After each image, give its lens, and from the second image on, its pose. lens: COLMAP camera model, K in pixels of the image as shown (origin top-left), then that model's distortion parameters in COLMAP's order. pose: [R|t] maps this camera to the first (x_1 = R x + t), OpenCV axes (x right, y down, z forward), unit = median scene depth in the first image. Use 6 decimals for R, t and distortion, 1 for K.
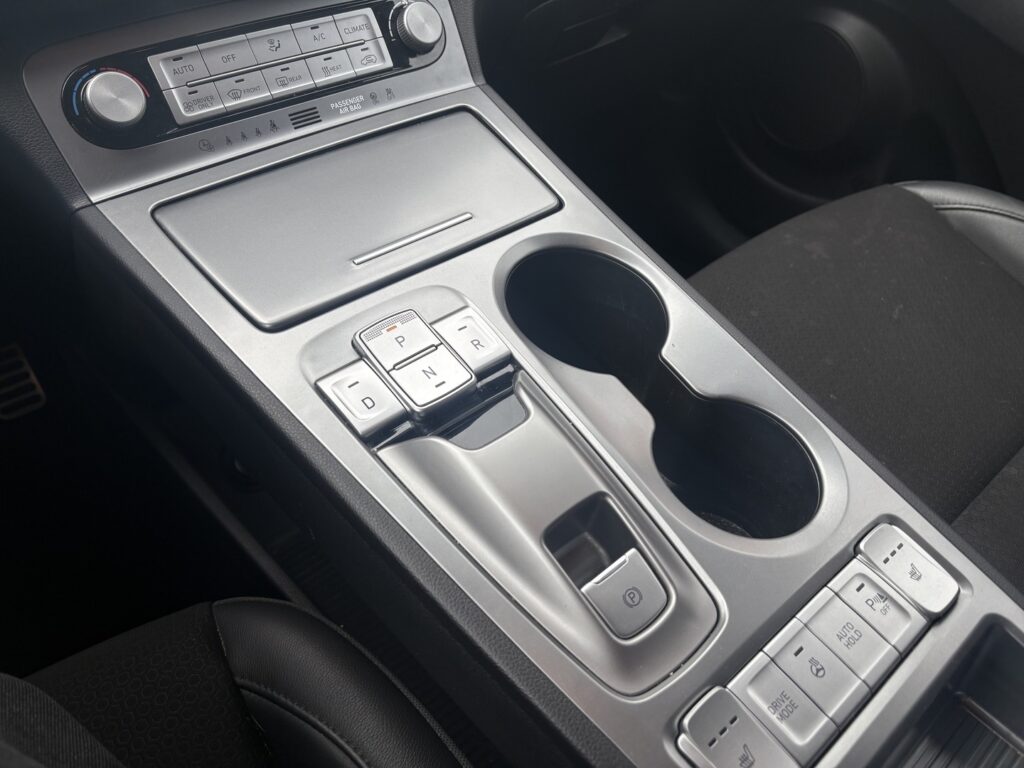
lens RADIAL K [[772.3, 0, 517.2], [0, 772.3, 384.0], [0, 0, 1]] dist [0.023885, -0.007319]
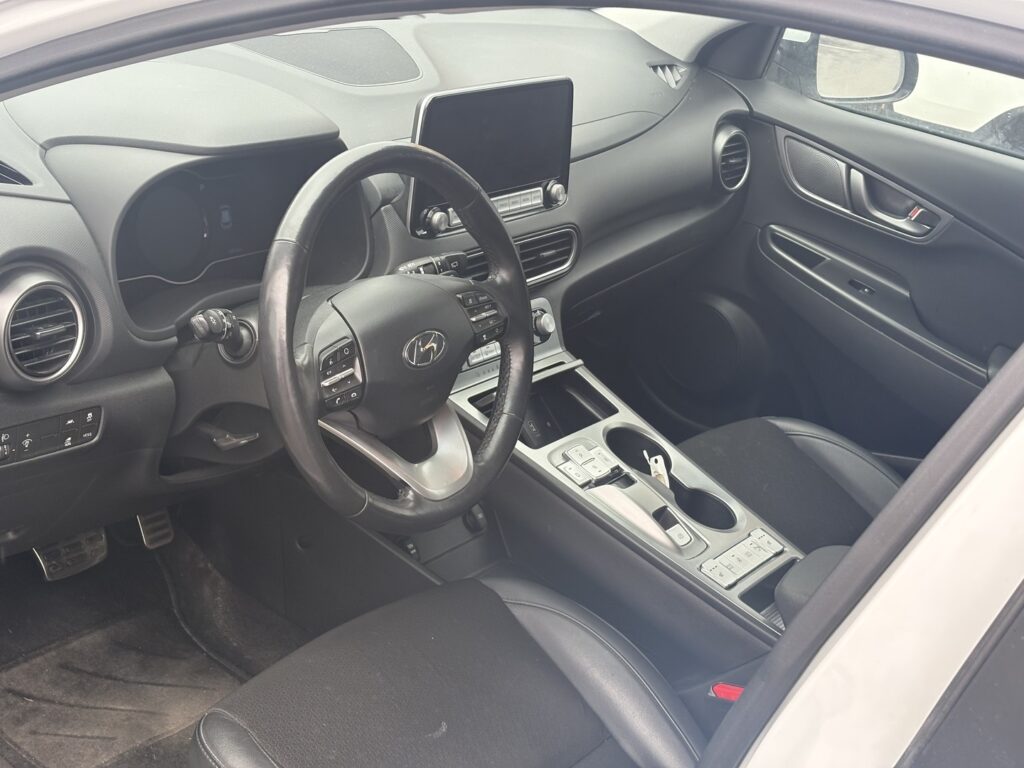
lens RADIAL K [[1650.9, 0, 510.6], [0, 1650.9, 383.2], [0, 0, 1]] dist [0.158436, 0.000000]
pose [[0.959919, 0.071889, 0.270900, -1.334889], [0.003344, 0.963540, -0.267544, 0.837279], [-0.280256, 0.257727, 0.924680, -2.886768]]
